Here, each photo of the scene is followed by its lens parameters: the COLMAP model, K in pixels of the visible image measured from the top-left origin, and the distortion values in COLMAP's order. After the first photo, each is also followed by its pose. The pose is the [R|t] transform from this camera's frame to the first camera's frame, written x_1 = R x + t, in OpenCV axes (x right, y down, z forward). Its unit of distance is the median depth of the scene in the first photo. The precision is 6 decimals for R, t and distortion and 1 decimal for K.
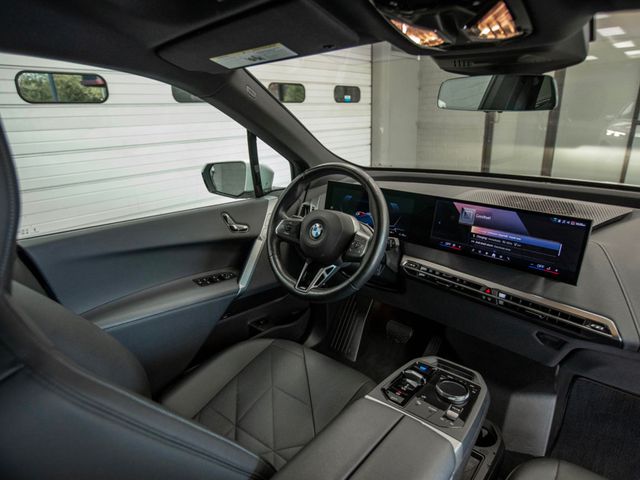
lens RADIAL K [[382.2, 0, 319.0], [0, 382.2, 243.9], [0, 0, 1]] dist [-0.026441, 0.000124]
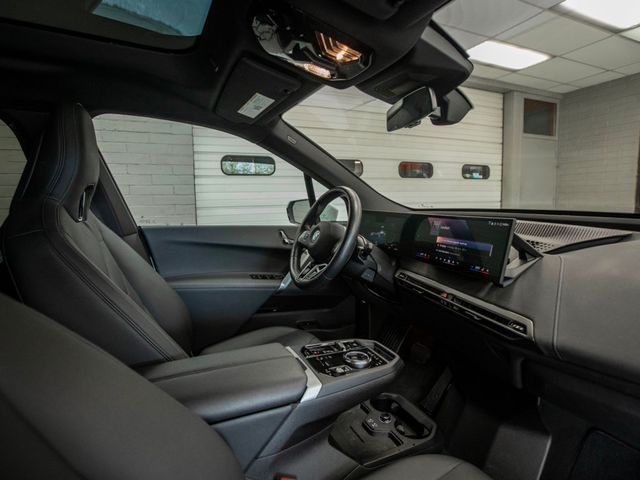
lens RADIAL K [[320.6, 0, 318.7], [0, 320.6, 239.2], [0, 0, 1]] dist [-0.012397, -0.000132]
pose [[0.916228, 0.060051, -0.396132, 0.432147], [-0.131153, 0.979184, -0.154910, 0.143498], [0.378584, 0.193886, 0.905032, 0.019725]]
